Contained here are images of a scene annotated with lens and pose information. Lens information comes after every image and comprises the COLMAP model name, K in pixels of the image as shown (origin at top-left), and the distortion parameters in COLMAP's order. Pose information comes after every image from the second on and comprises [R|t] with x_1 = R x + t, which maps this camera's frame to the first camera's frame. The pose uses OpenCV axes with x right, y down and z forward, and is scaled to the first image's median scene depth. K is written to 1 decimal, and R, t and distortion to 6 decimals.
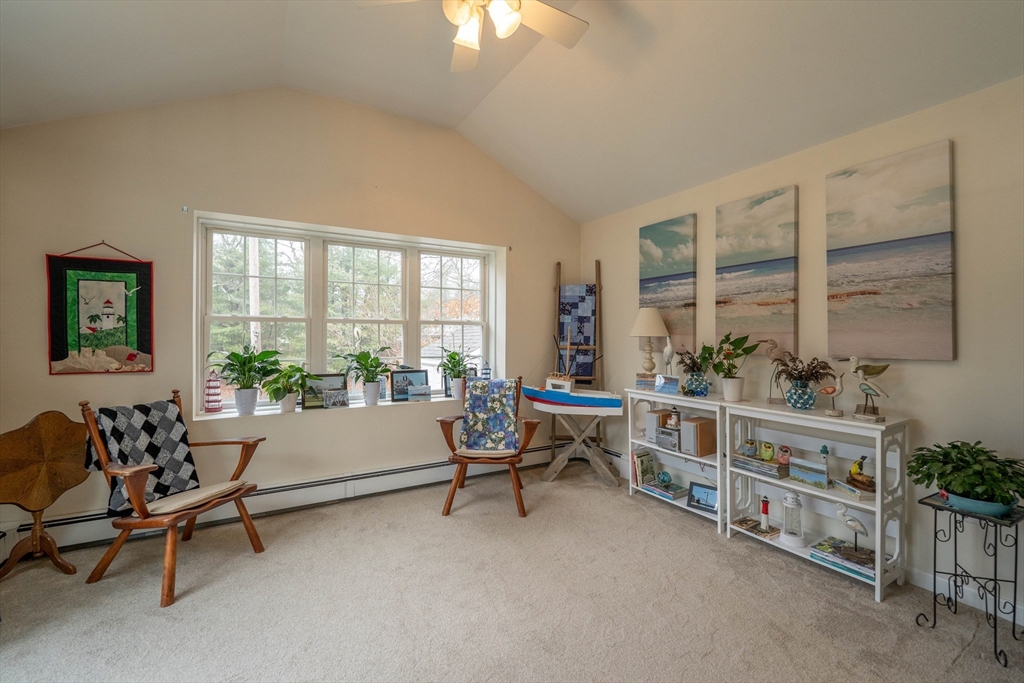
lens RADIAL K [[427.3, 0, 513.6], [0, 427.3, 340.7], [0, 0, 1]] dist [-0.008691, -0.001395]
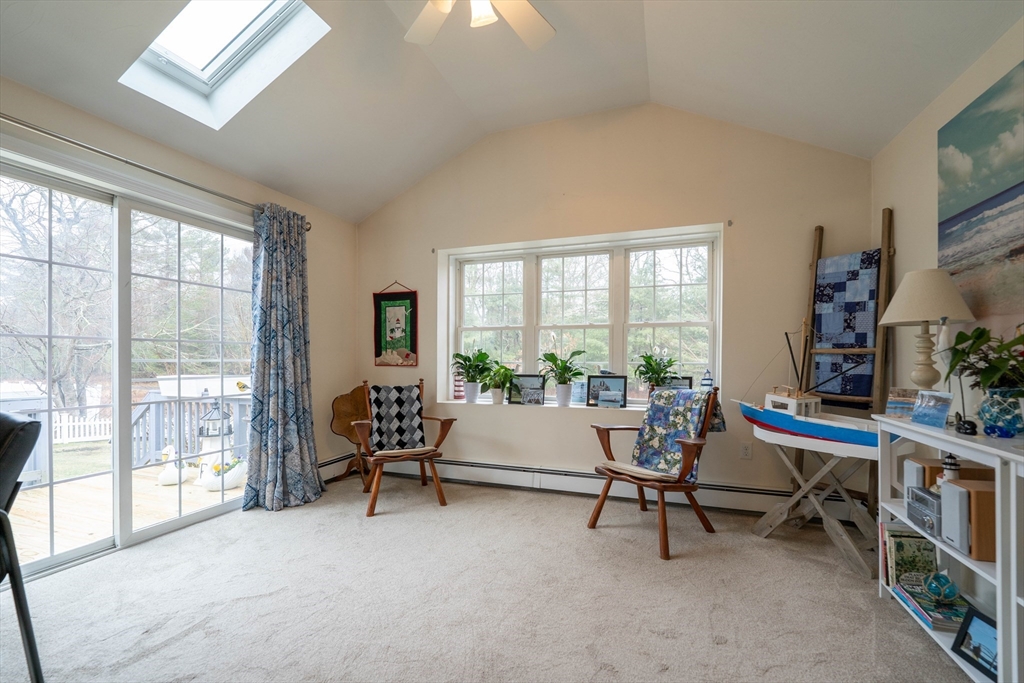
lens RADIAL K [[427.3, 0, 519.8], [0, 427.3, 365.2], [0, 0, 1]] dist [-0.008691, -0.001395]
pose [[0.647201, 0.011516, -0.762232, 0.425380], [-0.007863, 0.999934, 0.008431, 0.047047], [0.762279, 0.000537, 0.647249, 0.270711]]
